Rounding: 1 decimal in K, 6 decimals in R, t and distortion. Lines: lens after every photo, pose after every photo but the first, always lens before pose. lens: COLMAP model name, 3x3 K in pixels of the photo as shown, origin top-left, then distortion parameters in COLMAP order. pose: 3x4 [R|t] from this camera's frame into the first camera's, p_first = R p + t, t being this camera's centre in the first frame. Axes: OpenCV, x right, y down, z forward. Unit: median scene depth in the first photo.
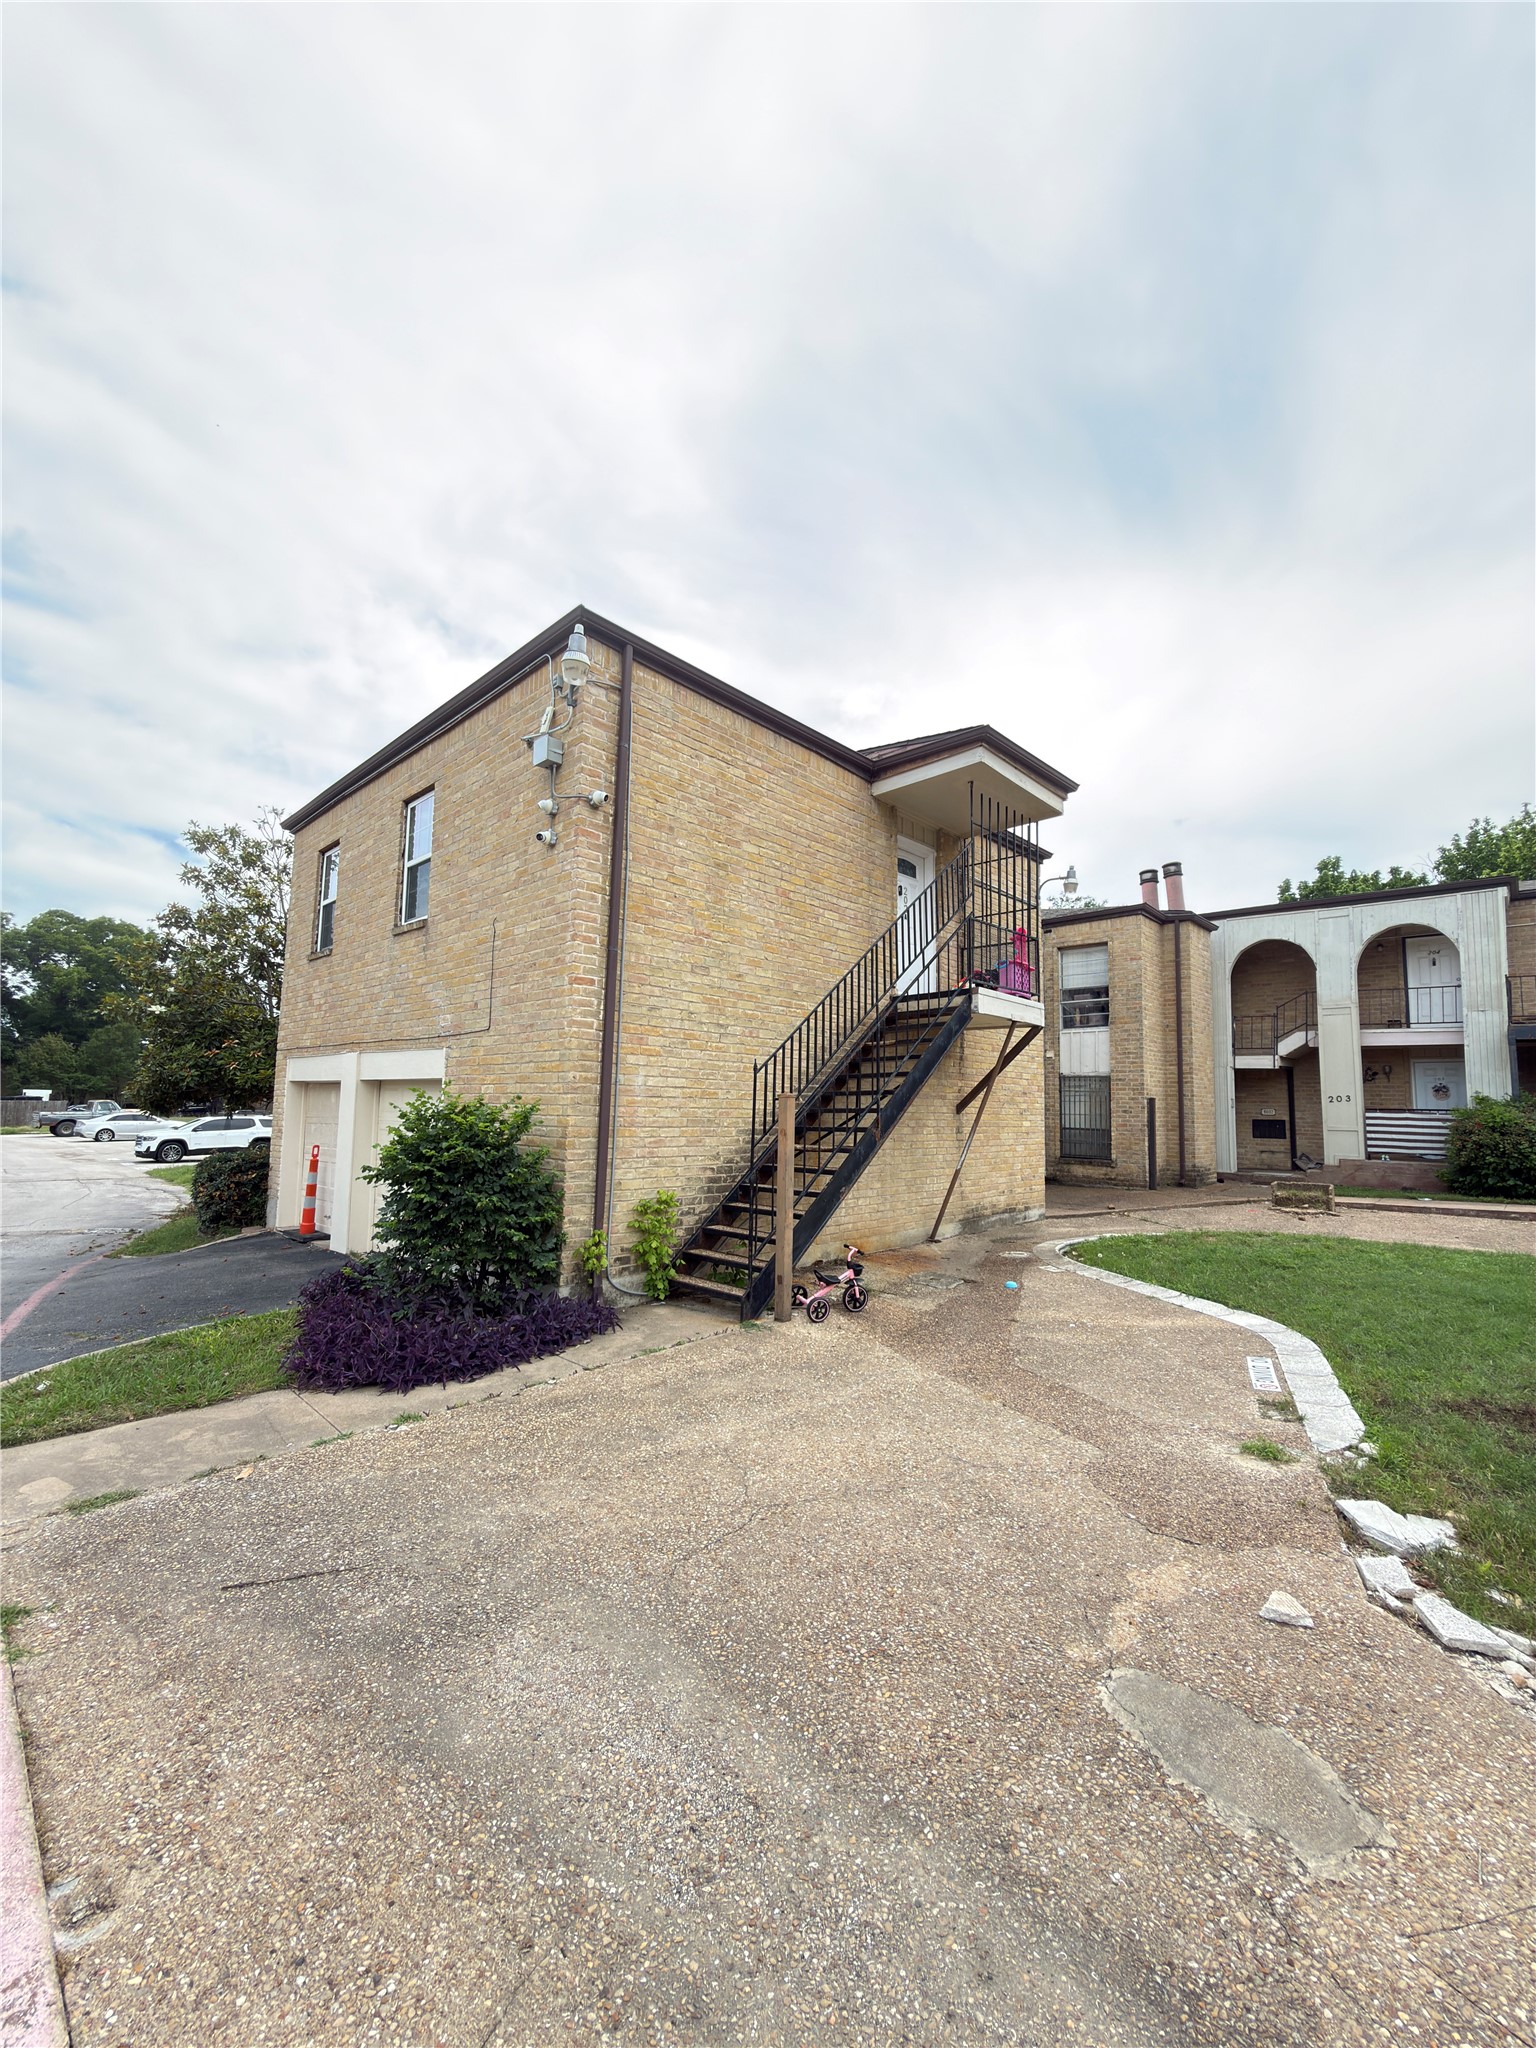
lens RADIAL K [[823.5, 0, 754.3], [0, 823.5, 1029.2], [0, 0, 1]] dist [0.001637, -0.000080]
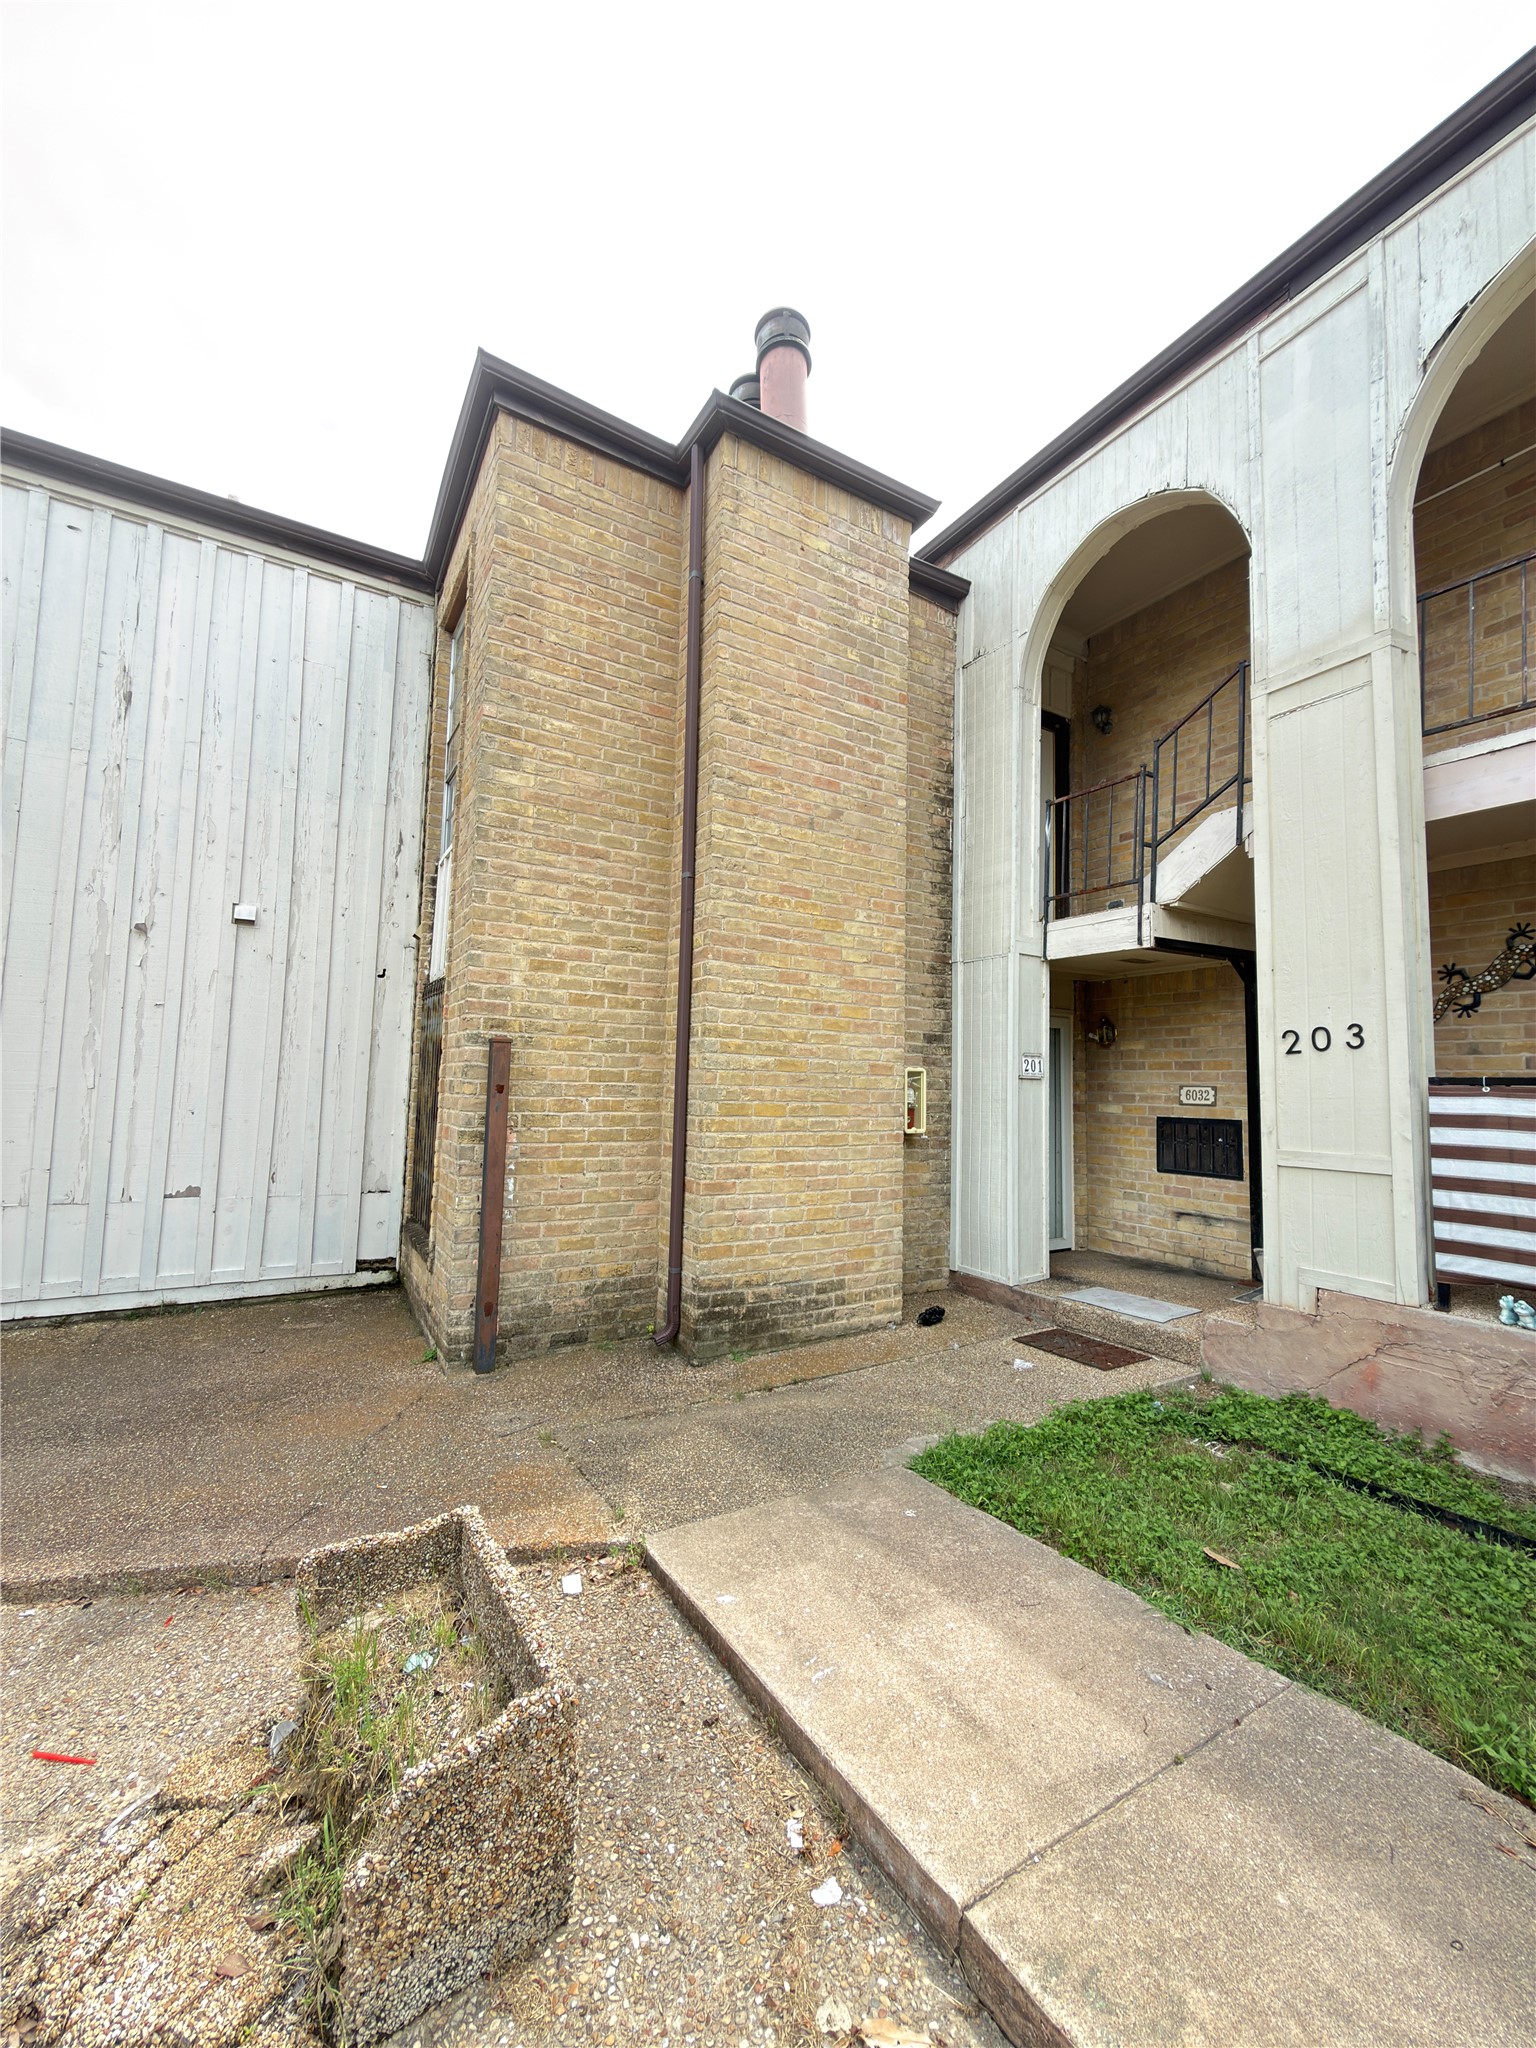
lens RADIAL K [[823.5, 0, 767.6], [0, 823.5, 1022.2], [0, 0, 1]] dist [0.001637, -0.000080]
pose [[0.964437, -0.017783, -0.263715, 0.561564], [0.020022, 0.999783, 0.005804, 0.068047], [0.263555, -0.010877, 0.964583, 0.658337]]
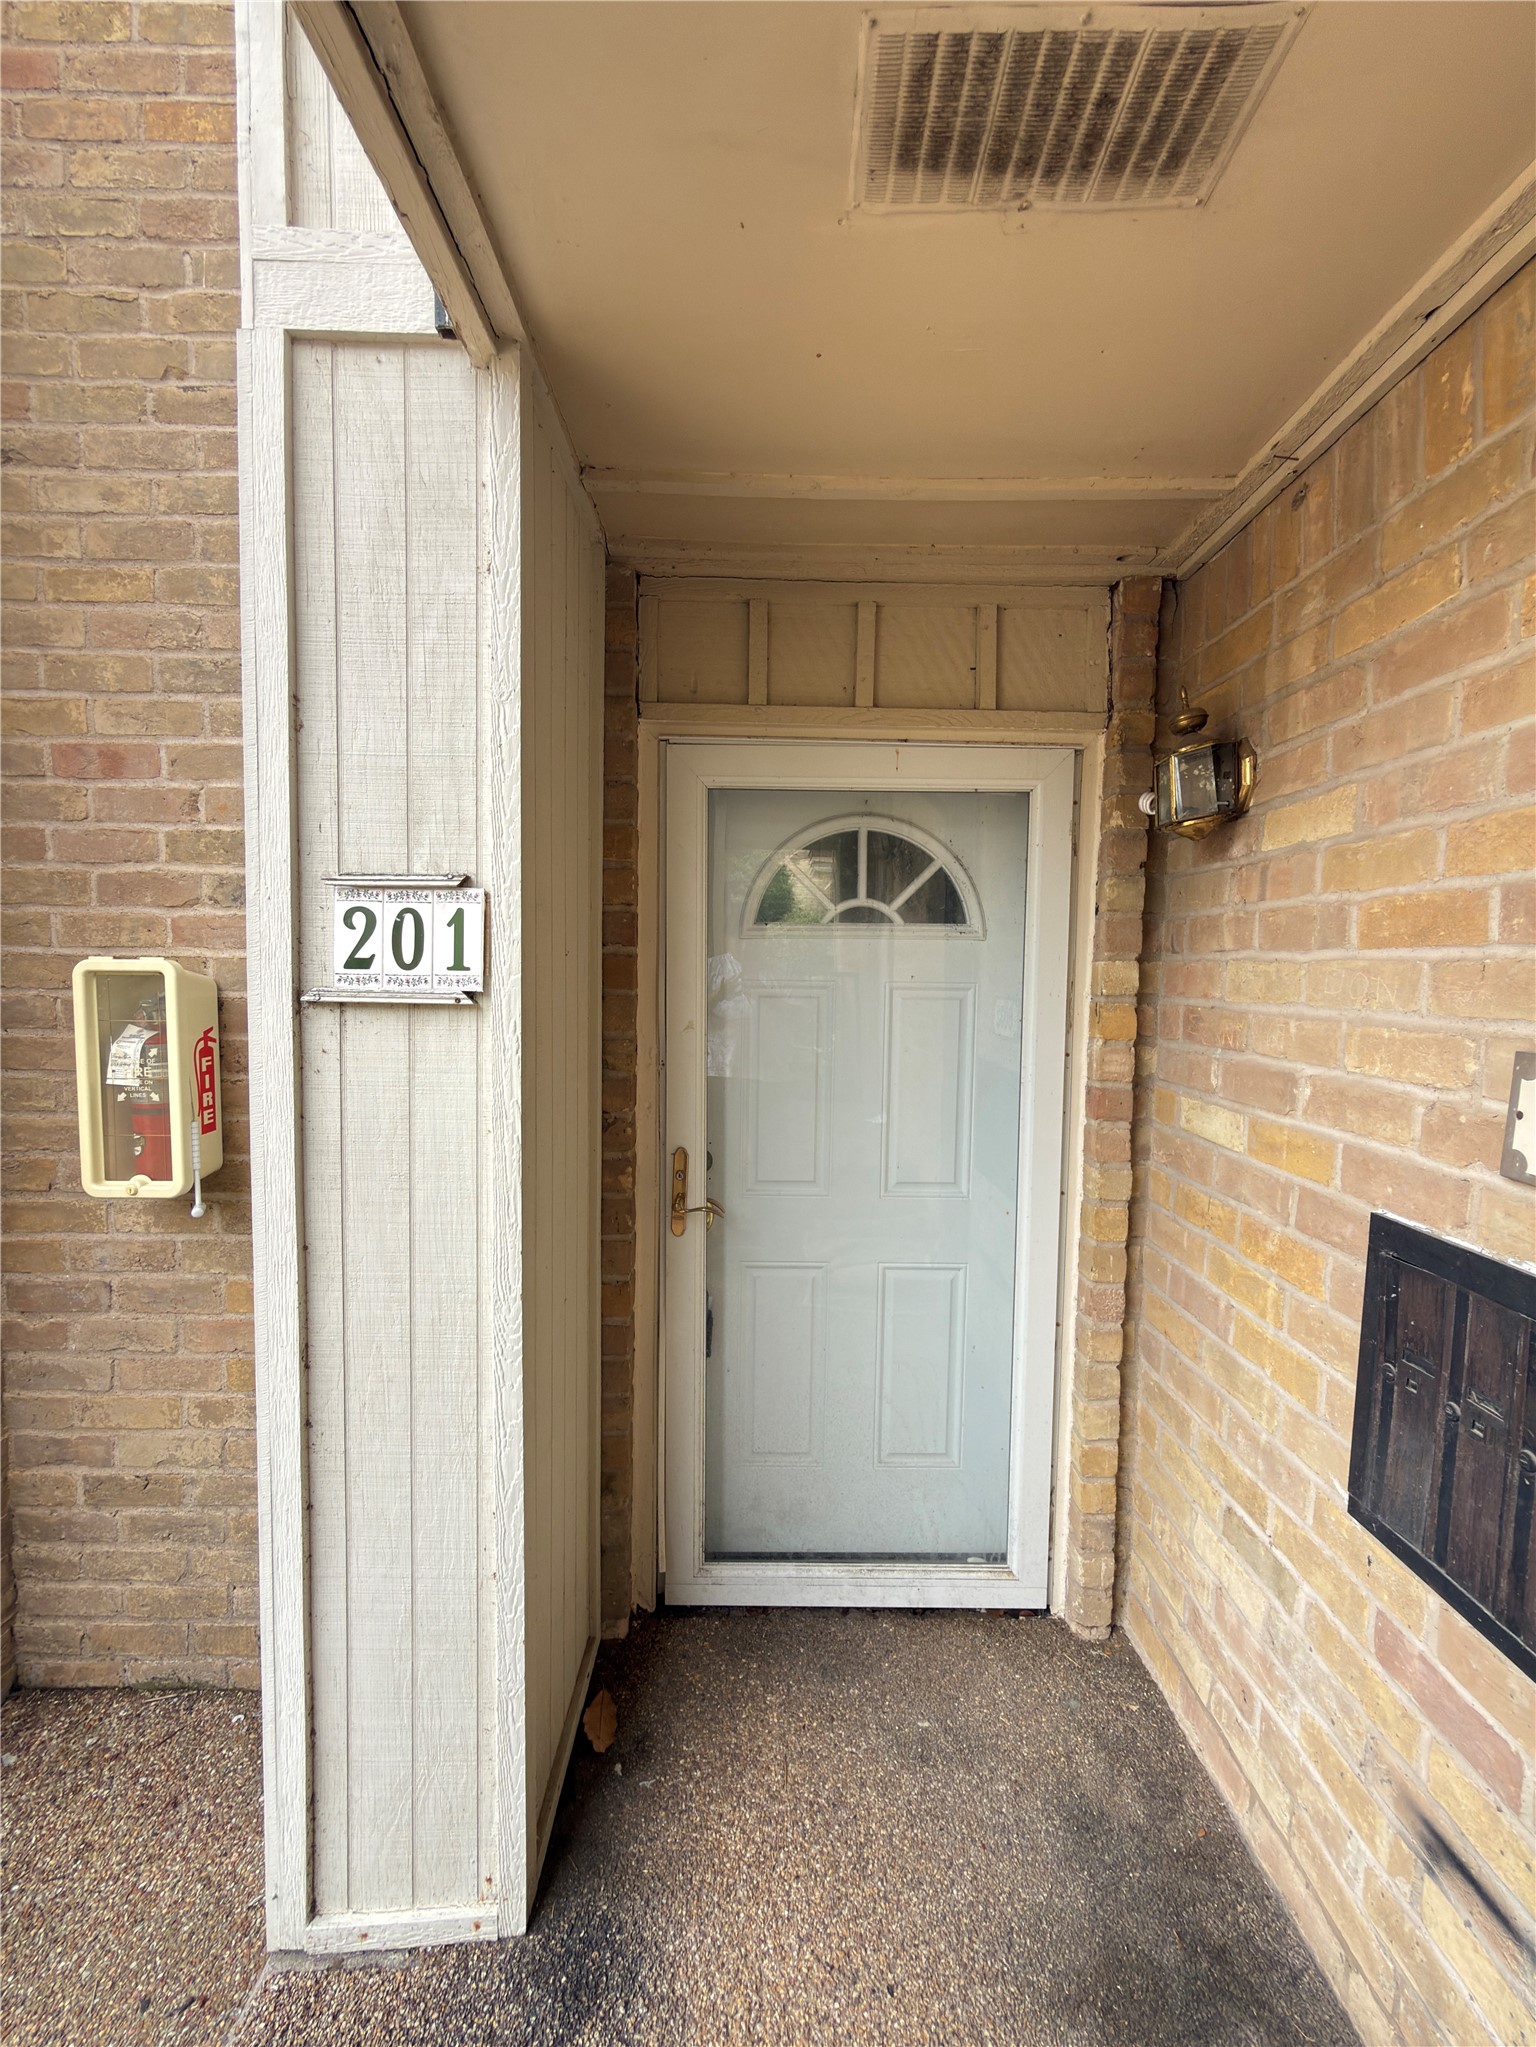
lens RADIAL K [[823.1, 0, 779.6], [0, 823.1, 1022.5], [0, 0, 1]] dist [0.001637, -0.000080]
pose [[0.699913, 0.040174, -0.713098, 0.628943], [0.062985, 0.991055, 0.117654, 0.086309], [0.711446, -0.127263, 0.691122, 0.922720]]
